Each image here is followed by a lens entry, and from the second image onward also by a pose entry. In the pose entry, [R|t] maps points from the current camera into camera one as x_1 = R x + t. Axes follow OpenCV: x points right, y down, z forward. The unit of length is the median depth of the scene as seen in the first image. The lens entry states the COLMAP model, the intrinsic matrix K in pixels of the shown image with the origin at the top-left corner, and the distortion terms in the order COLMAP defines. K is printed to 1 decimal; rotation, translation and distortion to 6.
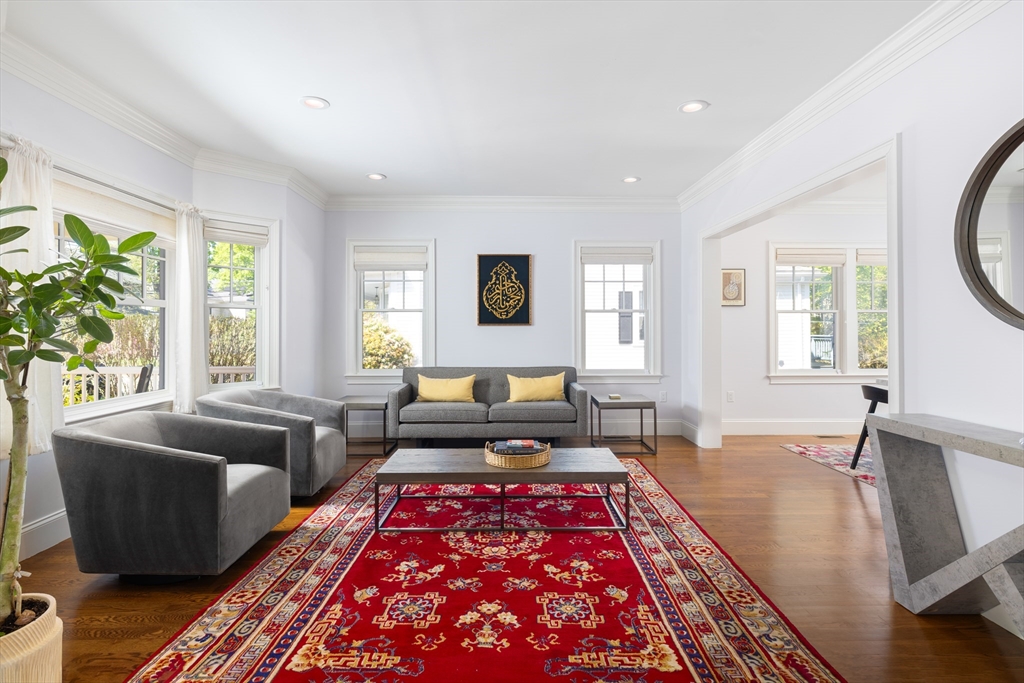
lens RADIAL K [[506.6, 0, 517.6], [0, 506.6, 338.0], [0, 0, 1]] dist [-0.000942, 0.000996]
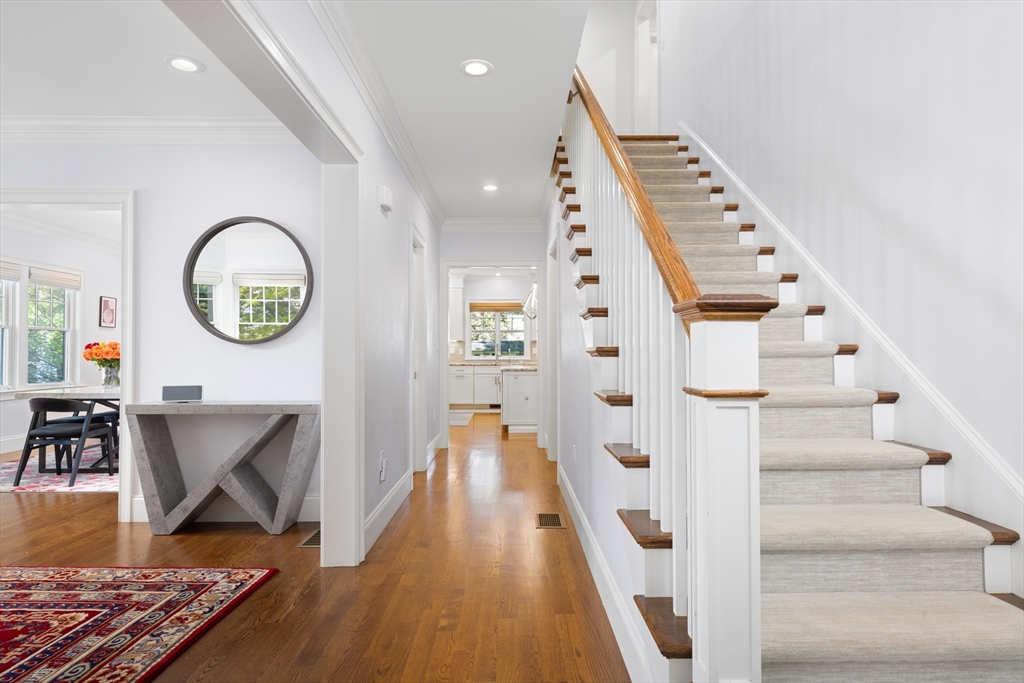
lens RADIAL K [[567.1, 0, 512.1], [0, 567.1, 340.3], [0, 0, 1]] dist [0.001284, 0.000250]
pose [[0.021143, 0.014545, 0.999671, -0.910744], [0.009673, 0.999844, -0.014752, 0.002724], [-0.999730, 0.009981, 0.020999, -0.063378]]
